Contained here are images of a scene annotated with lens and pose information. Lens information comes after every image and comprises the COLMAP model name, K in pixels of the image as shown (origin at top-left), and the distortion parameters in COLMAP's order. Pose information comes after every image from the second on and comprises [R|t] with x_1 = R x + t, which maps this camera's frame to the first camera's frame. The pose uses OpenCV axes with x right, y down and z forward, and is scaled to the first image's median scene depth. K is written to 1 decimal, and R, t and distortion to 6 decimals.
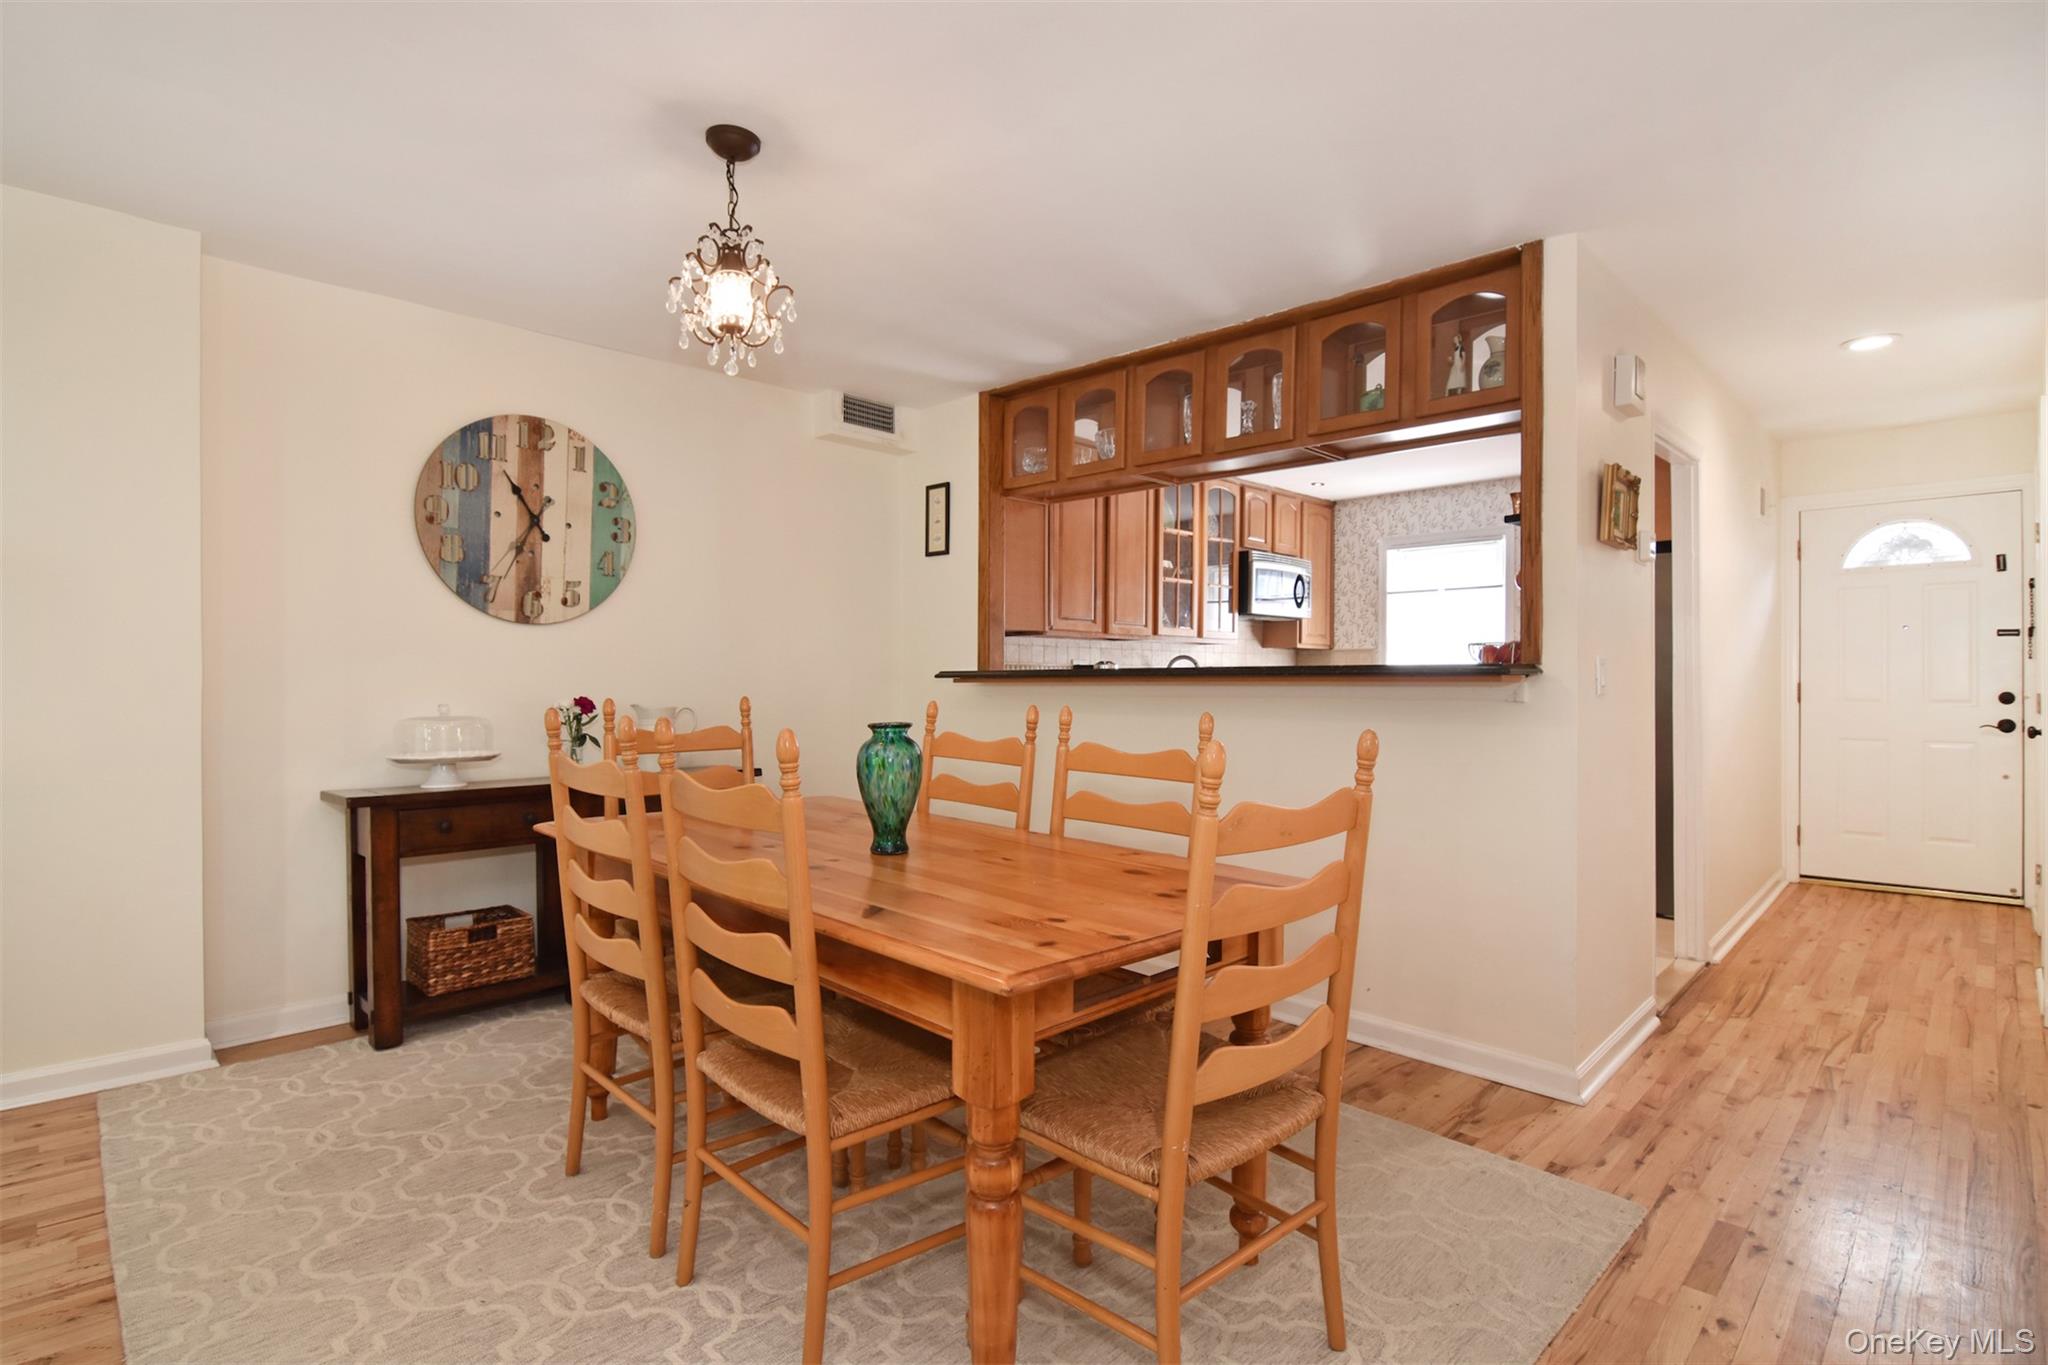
lens RADIAL K [[992.3, 0, 1026.6], [0, 992.3, 673.4], [0, 0, 1]] dist [-0.003440, -0.011724]
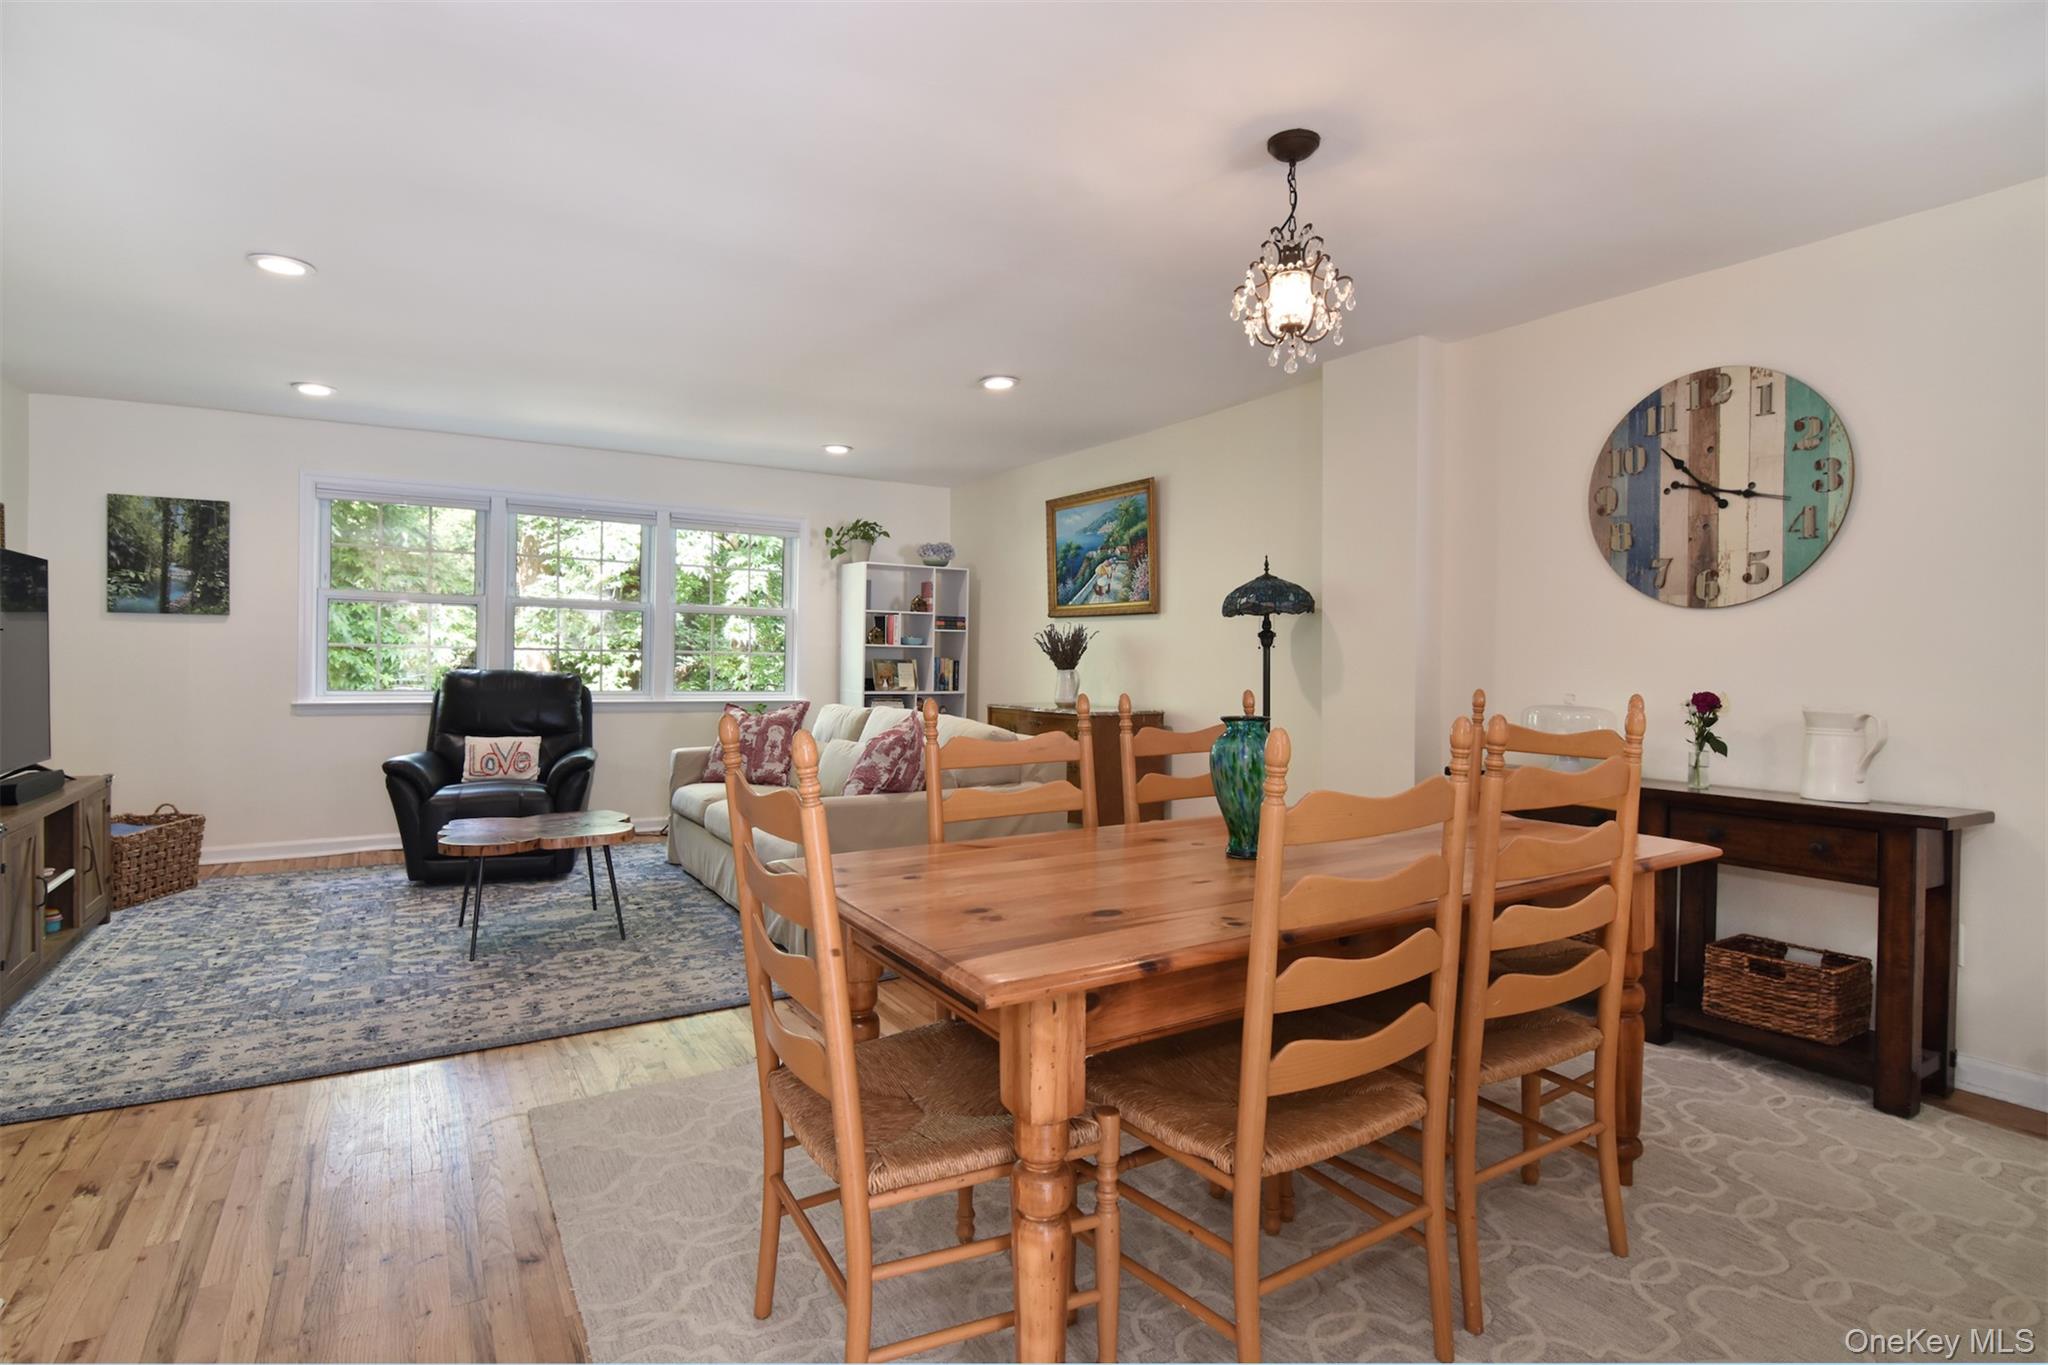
lens RADIAL K [[1032.1, 0, 1034.0], [0, 1032.1, 654.3], [0, 0, 1]] dist [-0.002565, -0.001720]
pose [[-0.236115, -0.007572, -0.971695, 0.509896], [-0.005308, 0.999965, -0.006503, 0.000000], [0.971711, 0.003622, -0.236147, 0.625544]]
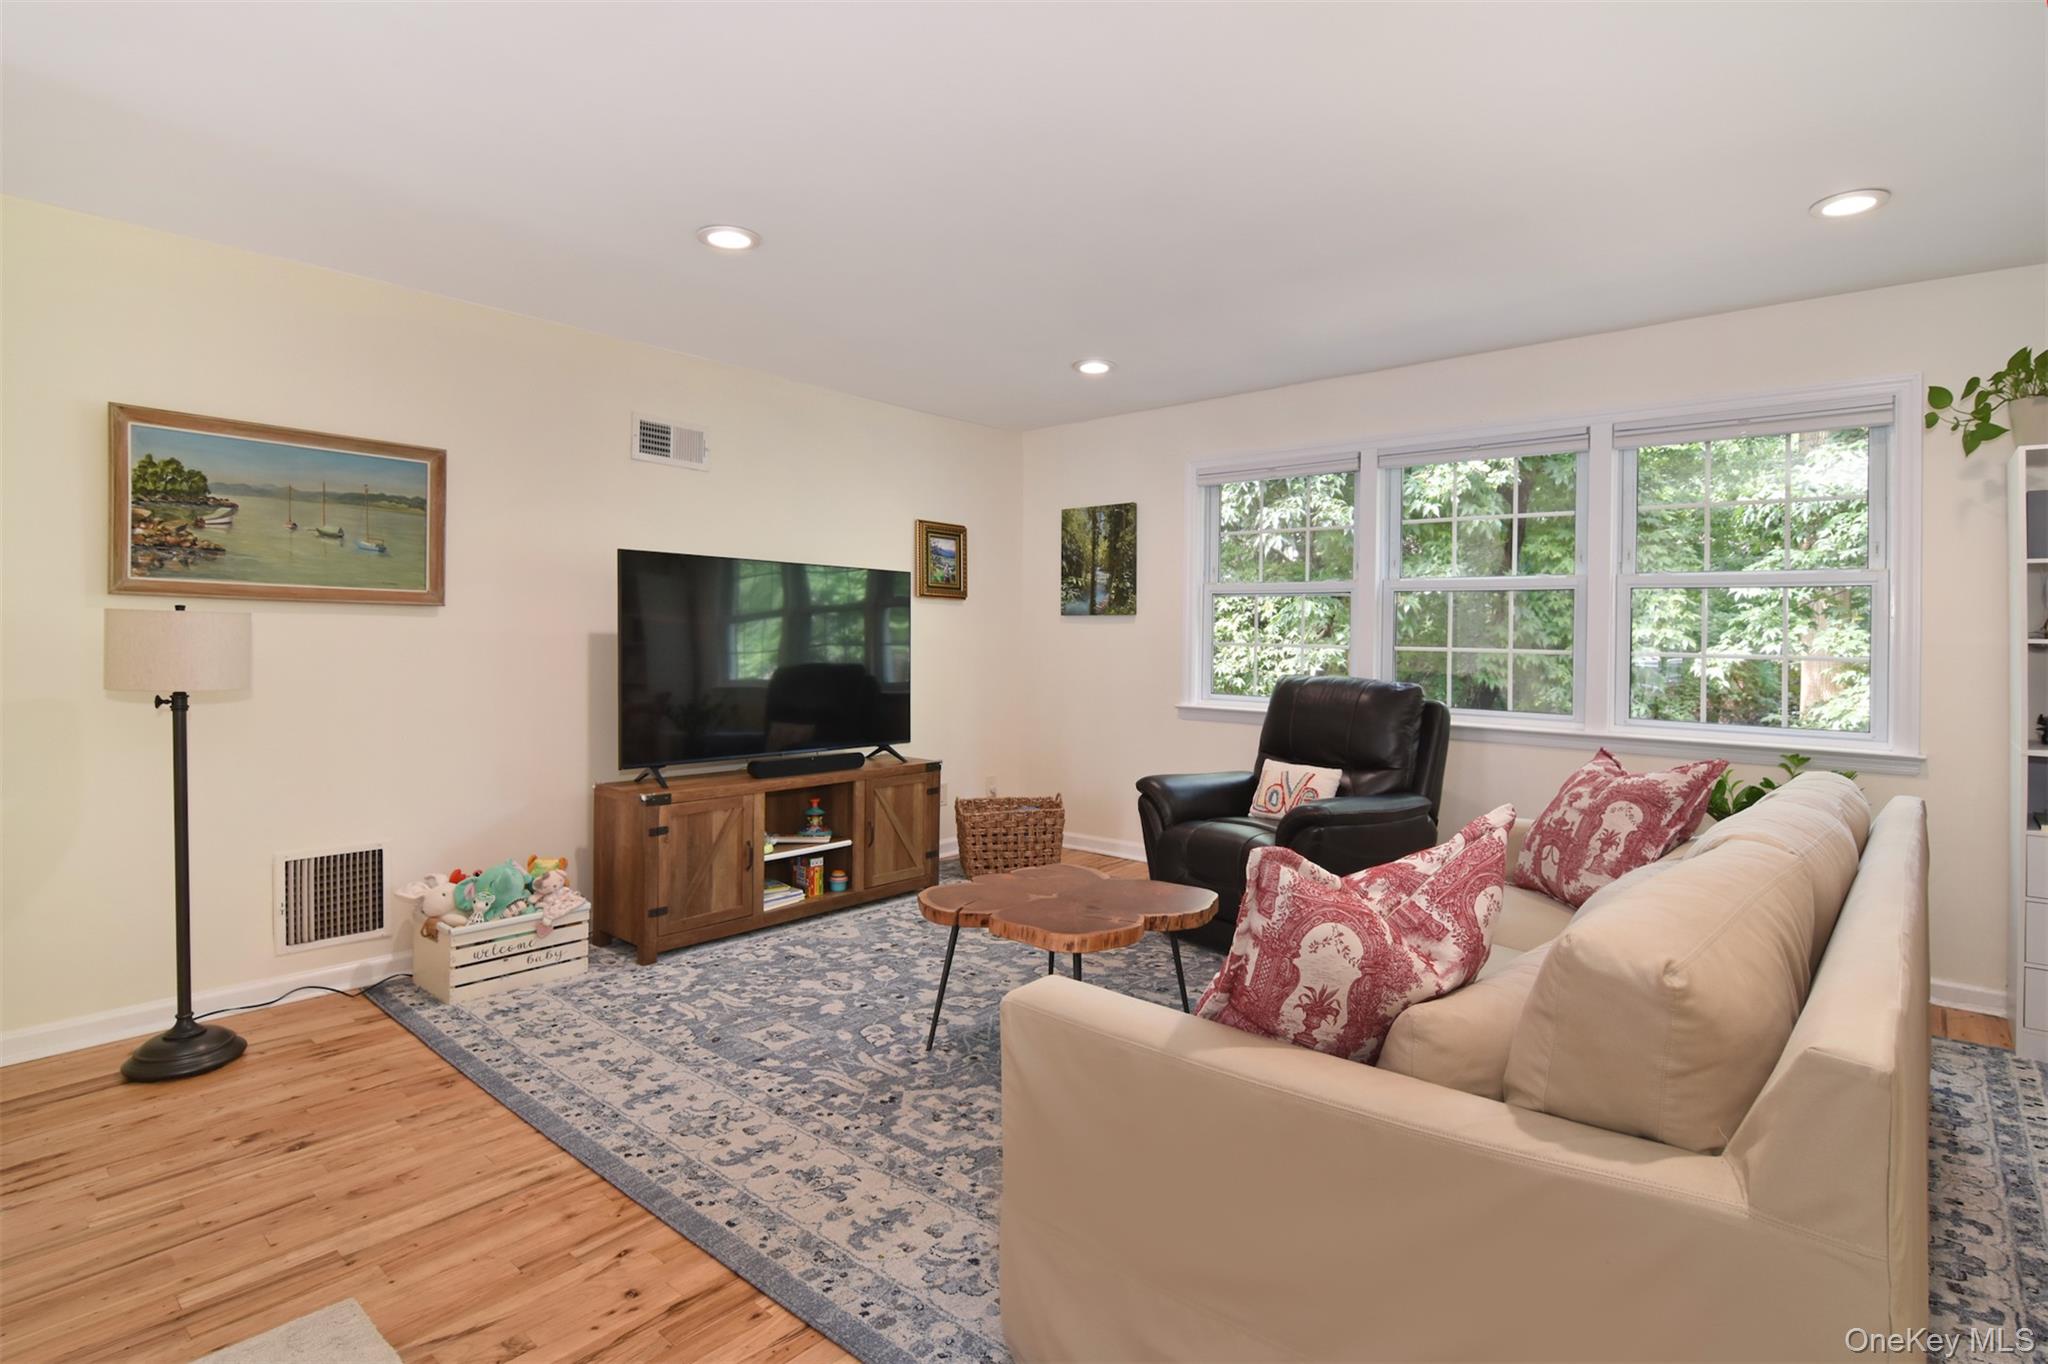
lens RADIAL K [[1032.1, 0, 1034.0], [0, 1032.1, 653.8], [0, 0, 1]] dist [-0.002565, -0.001720]
pose [[-0.997622, -0.014861, -0.067305, -0.386378], [-0.015157, 0.999878, 0.003890, -0.007044], [0.067239, 0.004901, -0.997725, 0.634572]]
